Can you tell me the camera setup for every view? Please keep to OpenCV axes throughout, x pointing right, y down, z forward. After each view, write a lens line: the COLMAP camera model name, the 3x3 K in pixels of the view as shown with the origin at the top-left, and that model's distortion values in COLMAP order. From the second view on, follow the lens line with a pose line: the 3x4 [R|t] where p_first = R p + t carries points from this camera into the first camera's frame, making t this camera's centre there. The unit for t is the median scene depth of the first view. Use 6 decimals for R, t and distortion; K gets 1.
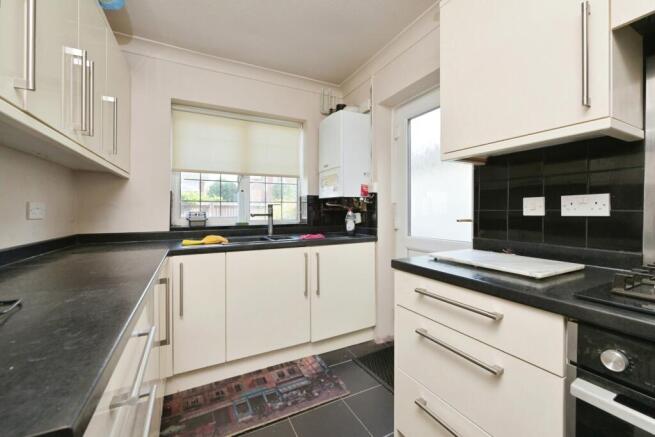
lens RADIAL K [[269.8, 0, 327.8], [0, 269.8, 204.3], [0, 0, 1]] dist [-0.000644, -0.000182]
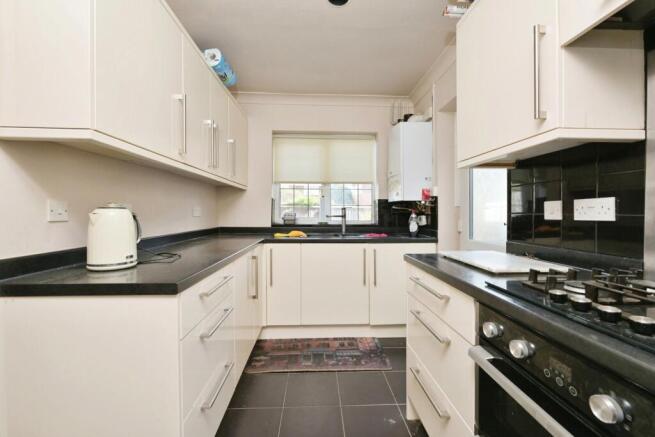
lens RADIAL K [[271.6, 0, 327.9], [0, 271.6, 207.3], [0, 0, 1]] dist [-0.001841, -0.000626]
pose [[0.909752, -0.000709, -0.415151, 0.270963], [0.002172, 0.999993, 0.003051, -0.004783], [0.415146, -0.003677, 0.909748, -0.154198]]
